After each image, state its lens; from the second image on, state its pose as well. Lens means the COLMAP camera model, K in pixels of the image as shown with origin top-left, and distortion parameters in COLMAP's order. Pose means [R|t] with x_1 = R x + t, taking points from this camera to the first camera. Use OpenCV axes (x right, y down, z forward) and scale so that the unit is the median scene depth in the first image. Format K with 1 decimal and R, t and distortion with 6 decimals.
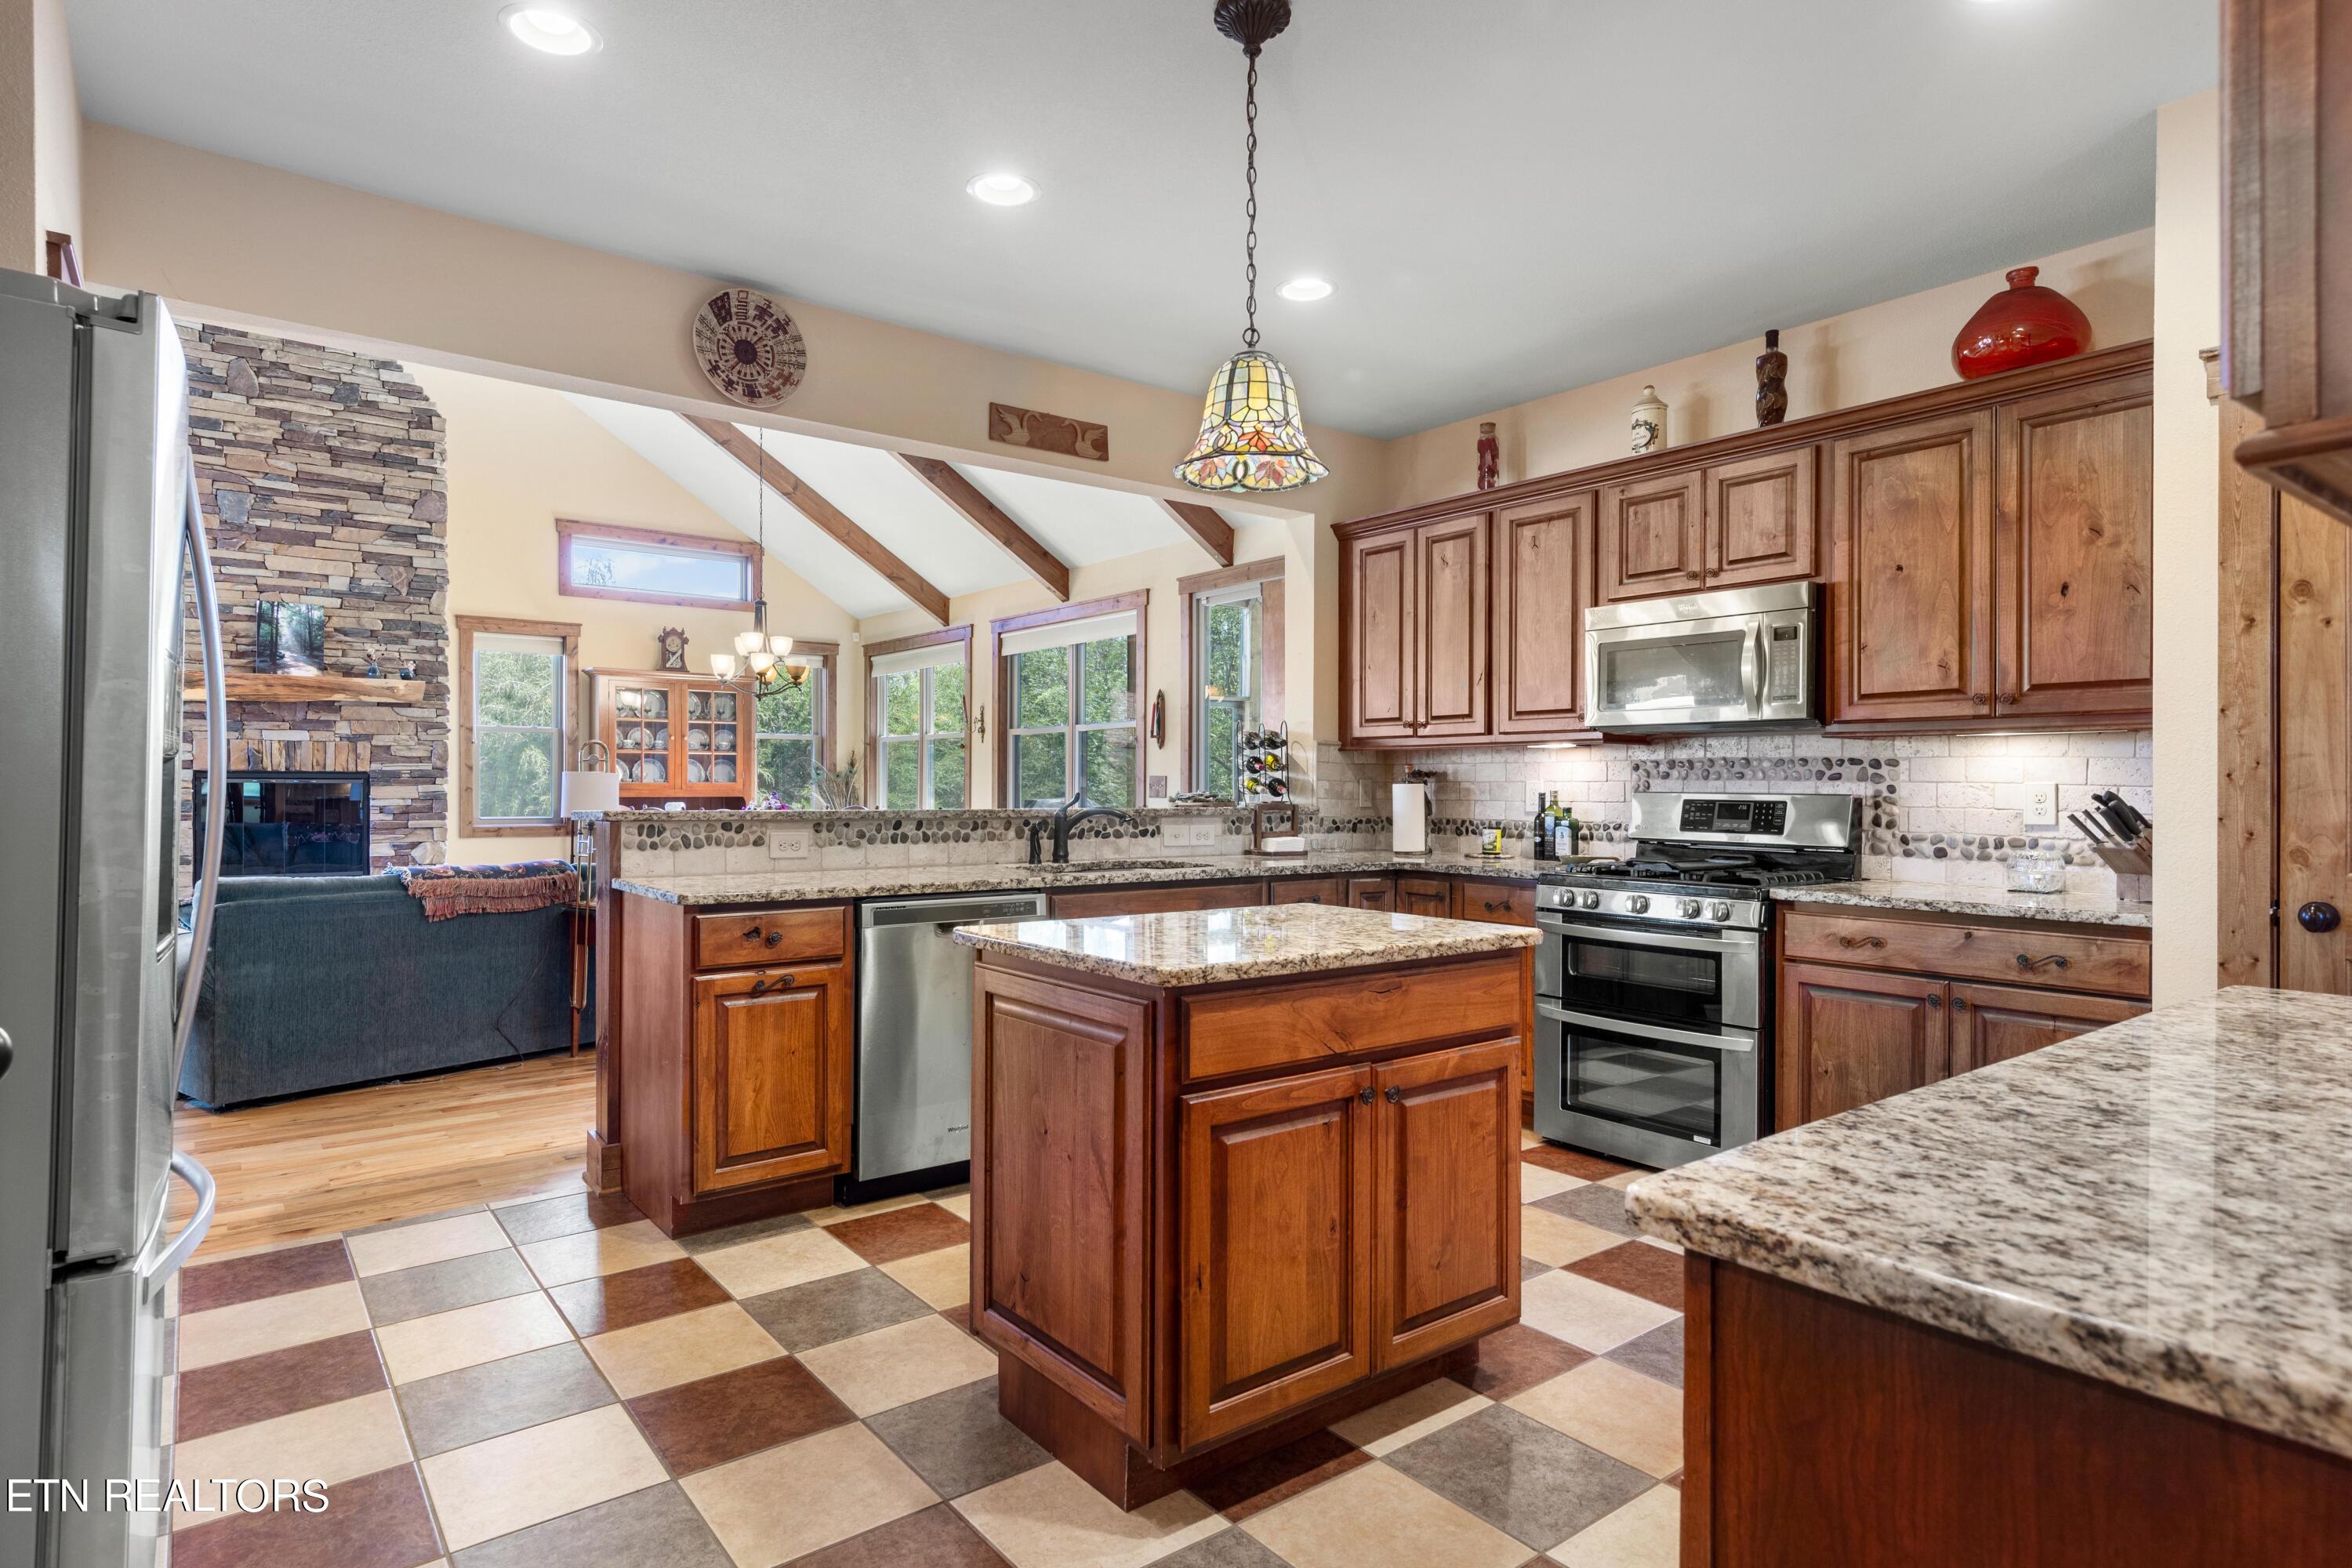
lens RADIAL K [[1244.8, 0, 1133.2], [0, 1244.8, 777.6], [0, 0, 1]] dist [-0.004936, -0.000886]
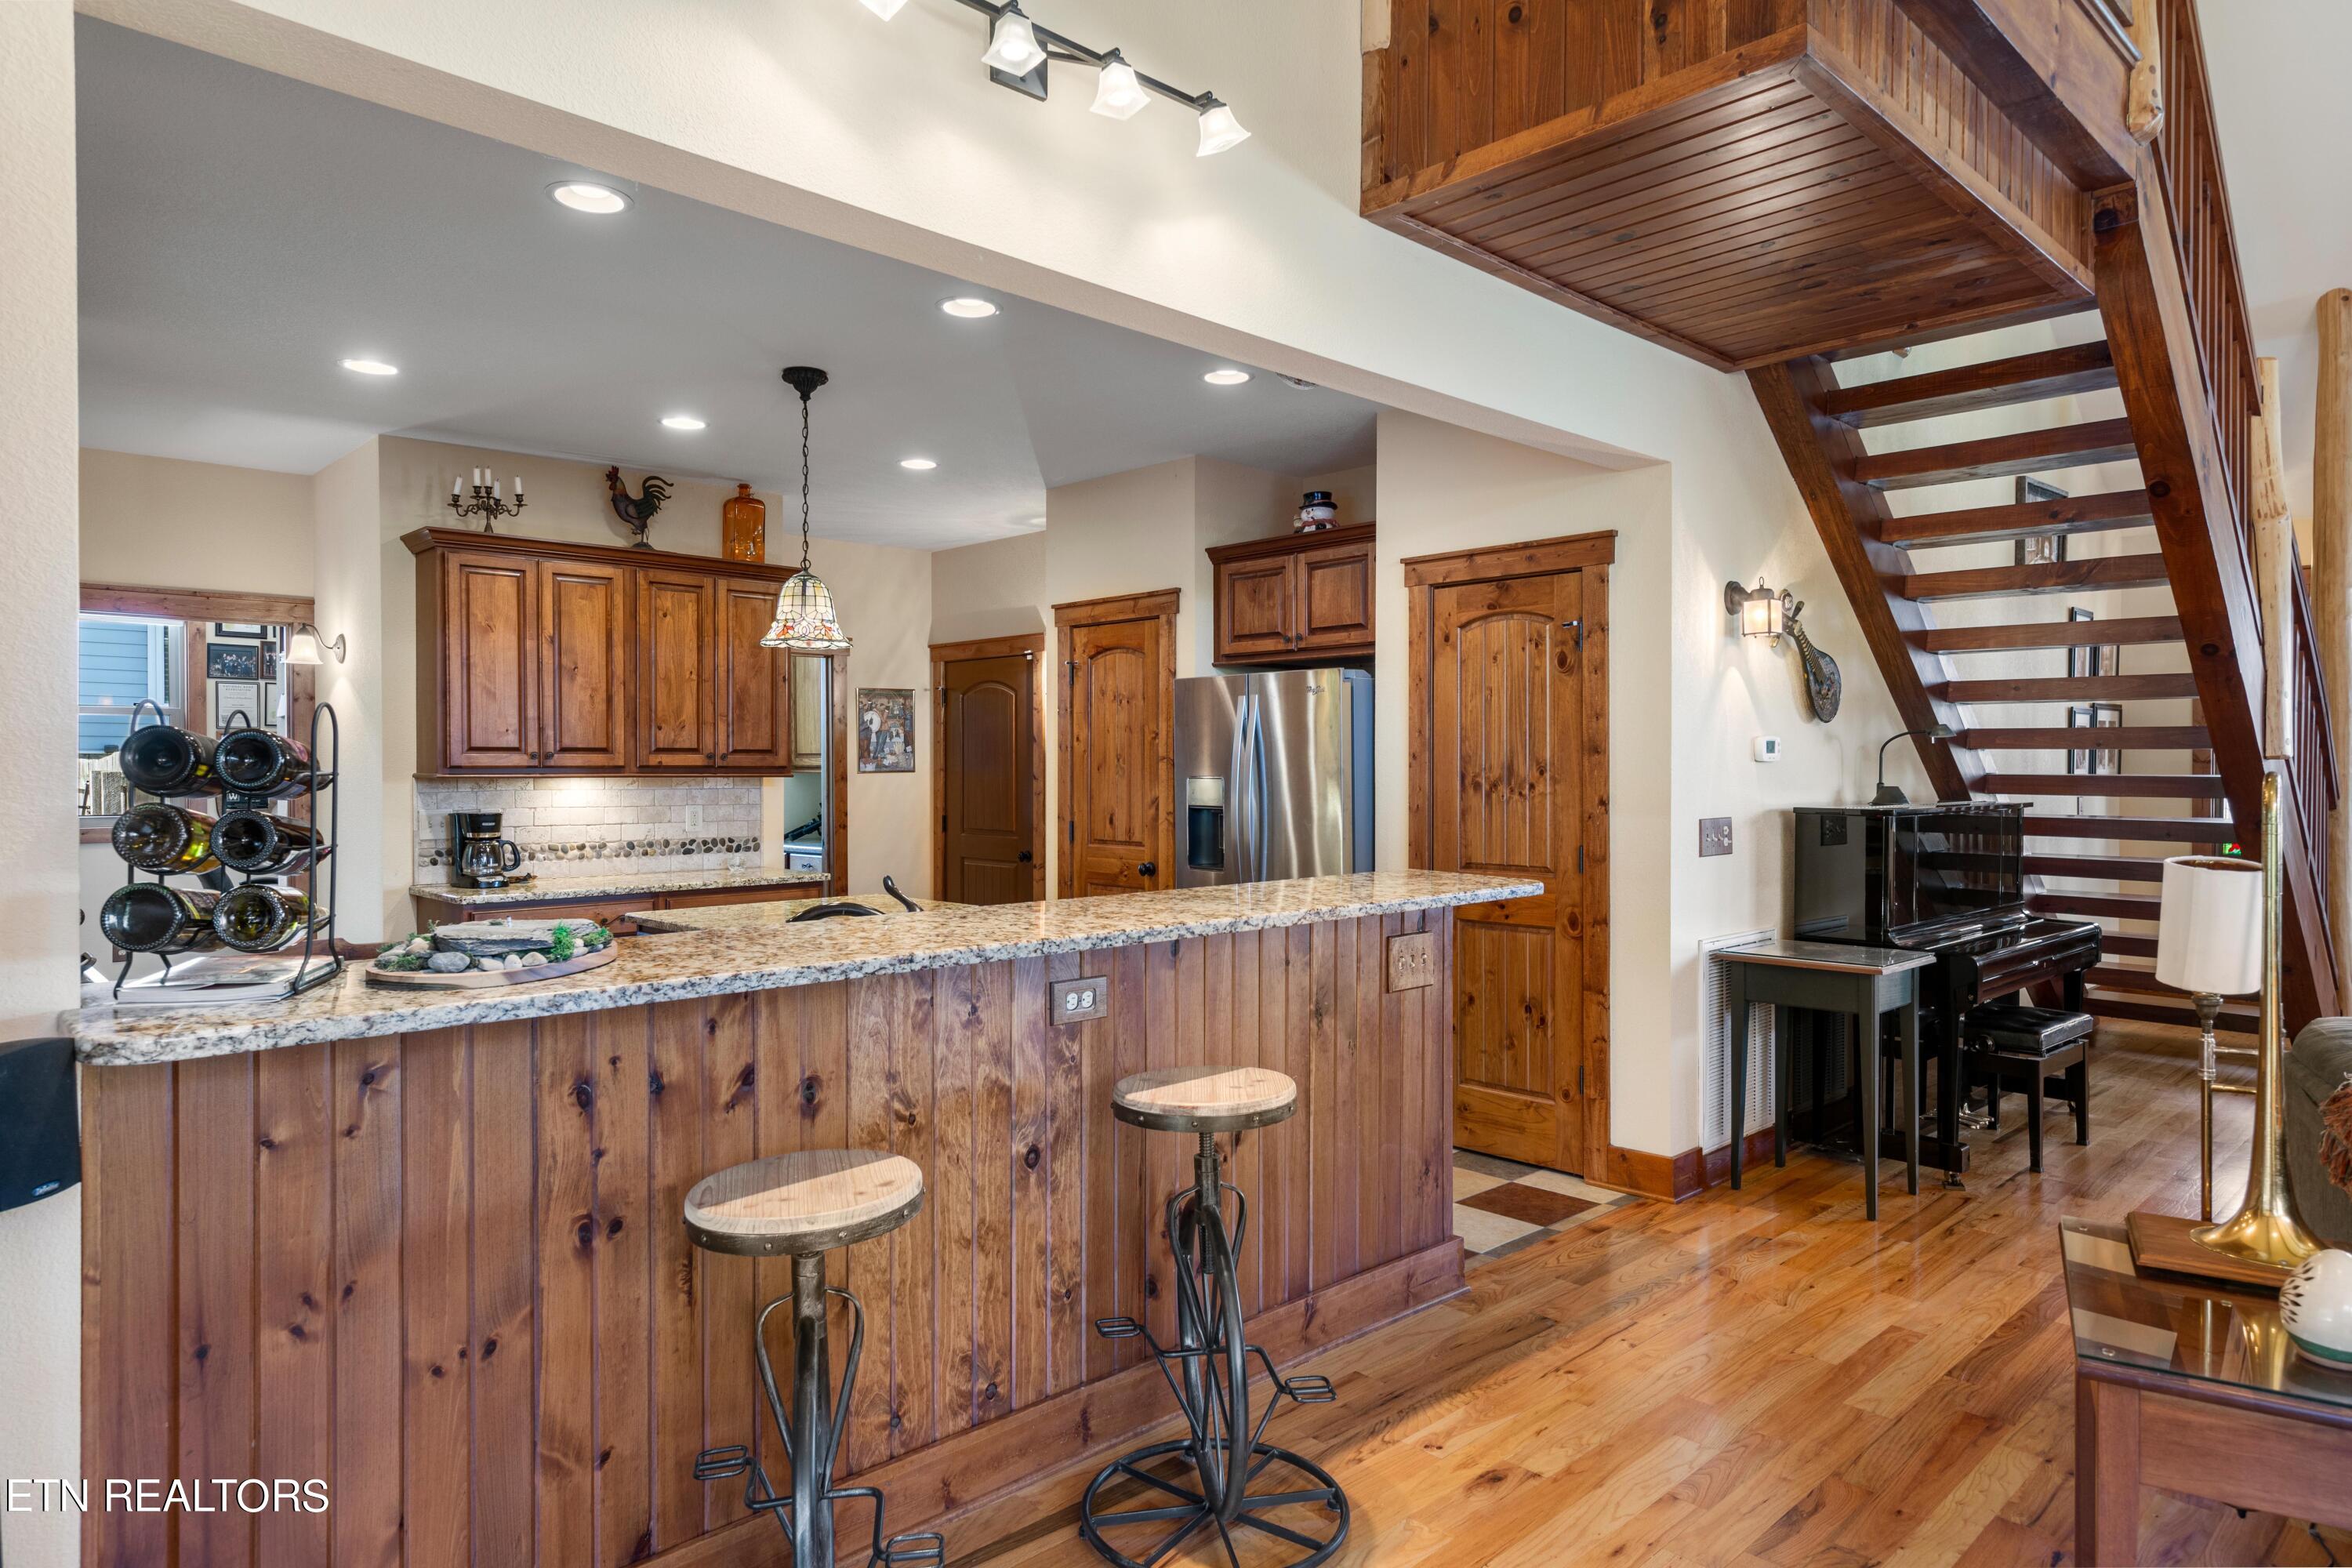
lens RADIAL K [[1372.9, 0, 1165.7], [0, 1372.9, 786.5], [0, 0, 1]] dist [0.006619, -0.001703]
pose [[-0.994312, -0.002429, -0.106478, -0.121539], [-0.002783, 0.999991, 0.003177, -0.037260], [0.106470, 0.003455, -0.994310, 1.871430]]
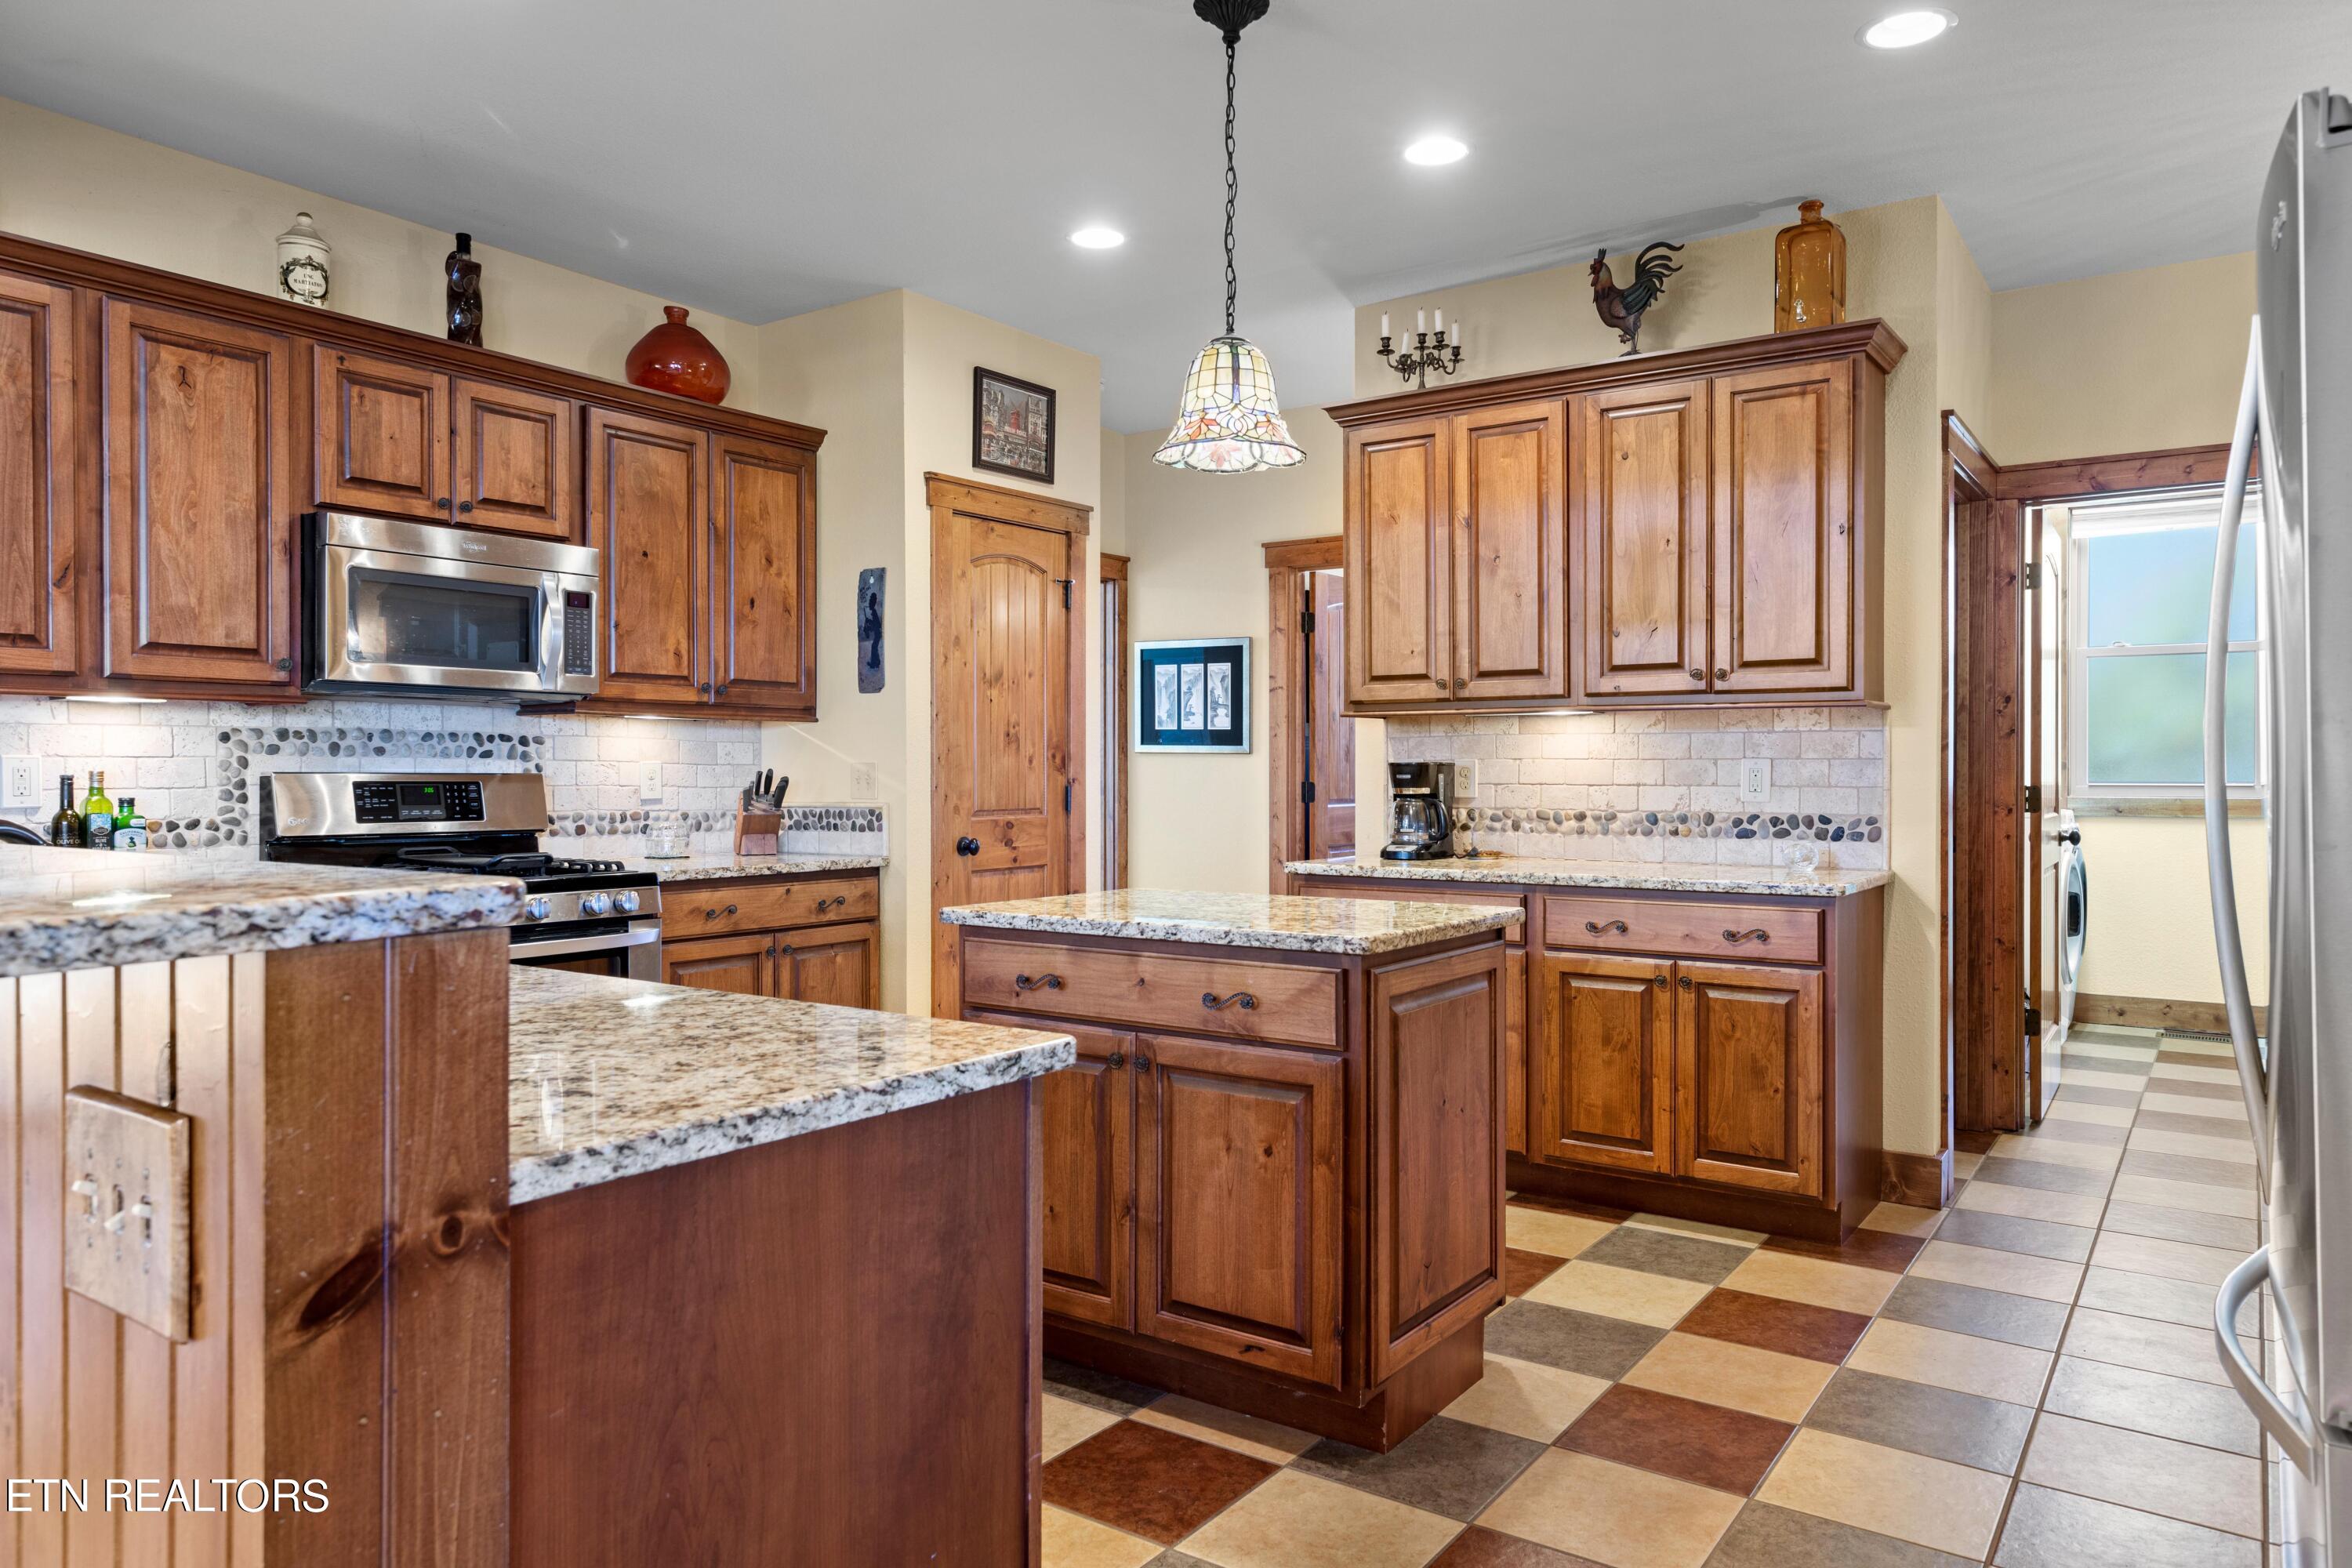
lens RADIAL K [[1522.4, 0, 1176.4], [0, 1522.4, 779.0], [0, 0, 1]] dist [0.006341, -0.000308]
pose [[-0.305007, -0.011102, 0.952285, -0.679668], [-0.010821, 0.999908, 0.008191, 0.002995], [-0.952289, -0.007807, -0.305099, 0.900008]]
